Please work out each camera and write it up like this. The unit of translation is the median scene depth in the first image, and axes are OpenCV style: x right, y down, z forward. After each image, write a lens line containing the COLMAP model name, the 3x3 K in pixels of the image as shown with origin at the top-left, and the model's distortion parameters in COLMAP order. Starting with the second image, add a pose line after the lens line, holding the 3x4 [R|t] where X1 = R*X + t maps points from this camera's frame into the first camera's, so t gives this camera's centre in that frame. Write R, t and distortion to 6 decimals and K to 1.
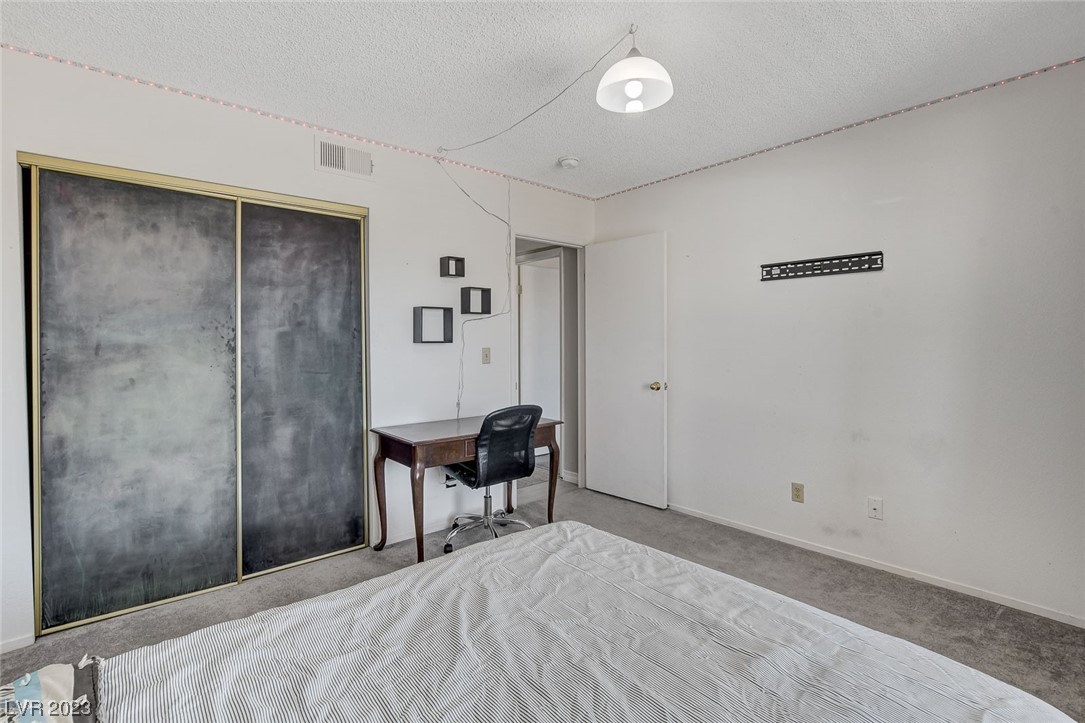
lens RADIAL K [[500.0, 0, 540.5], [0, 500.0, 347.9], [0, 0, 1]] dist [-0.015729, 0.000263]
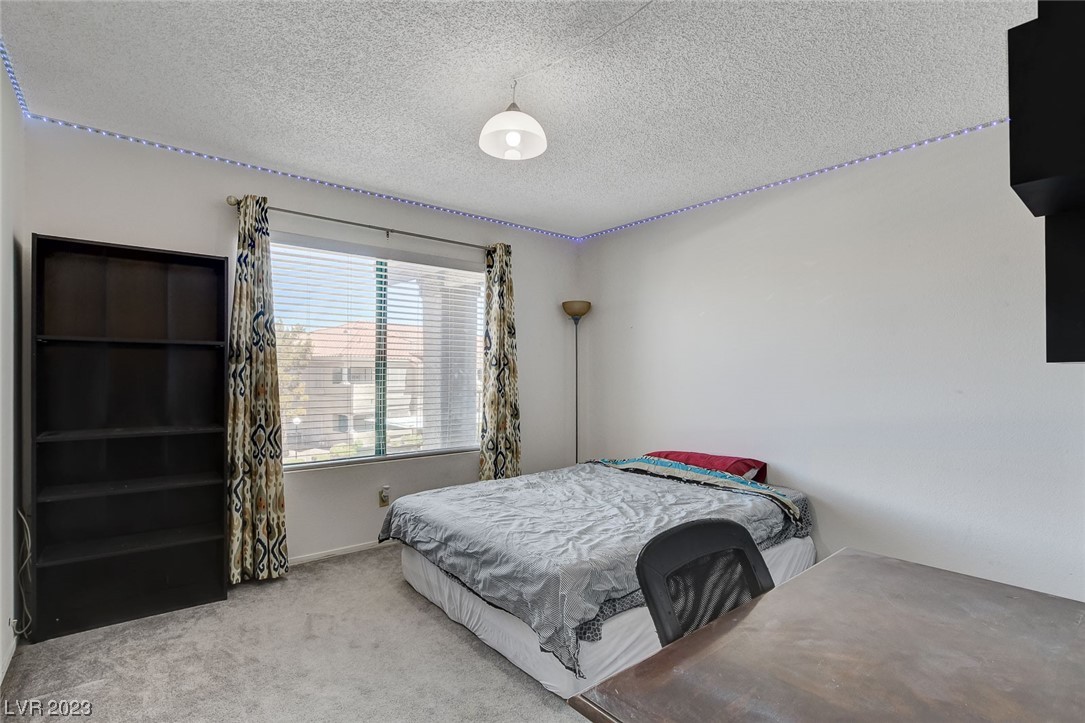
lens RADIAL K [[525.0, 0, 539.5], [0, 525.0, 367.6], [0, 0, 1]] dist [-0.016206, 0.000220]
pose [[-0.999637, -0.000431, 0.026944, 0.066551], [-0.000235, 0.999973, 0.007277, -0.009934], [-0.026947, 0.007268, -0.999610, 1.500451]]
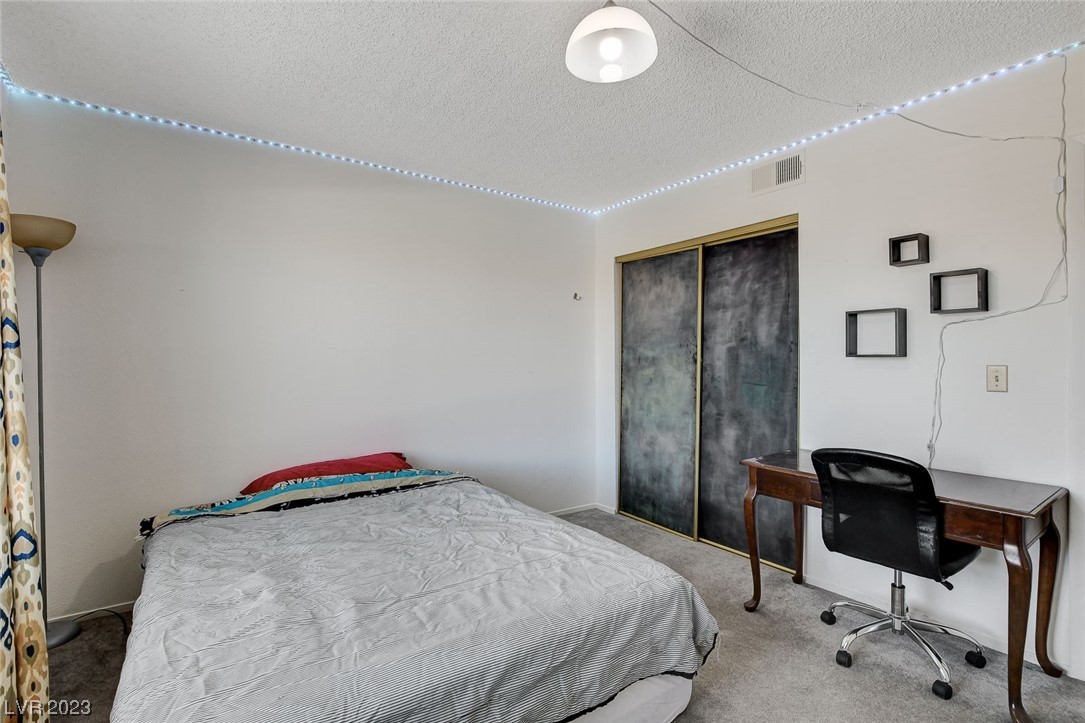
lens RADIAL K [[504.5, 0, 542.5], [0, 504.5, 354.1], [0, 0, 1]] dist [-0.002117, 0.000336]
pose [[-0.087380, -0.004143, -0.996166, 0.706719], [-0.014138, 0.999896, -0.002918, -0.005835], [0.996075, 0.013829, -0.087429, 0.668802]]
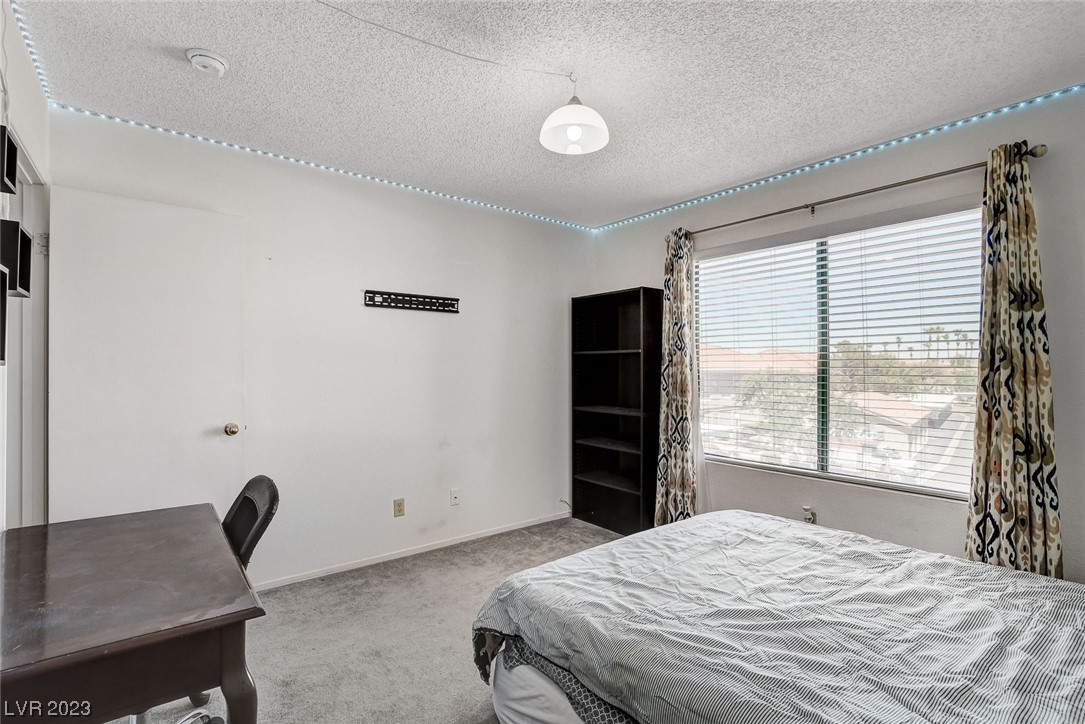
lens RADIAL K [[504.9, 0, 538.0], [0, 504.9, 360.5], [0, 0, 1]] dist [-0.013861, 0.000564]
pose [[0.054971, 0.018845, 0.998310, -0.624809], [0.014235, 0.999705, -0.019656, -0.001913], [-0.998386, 0.015292, 0.054687, 0.706907]]
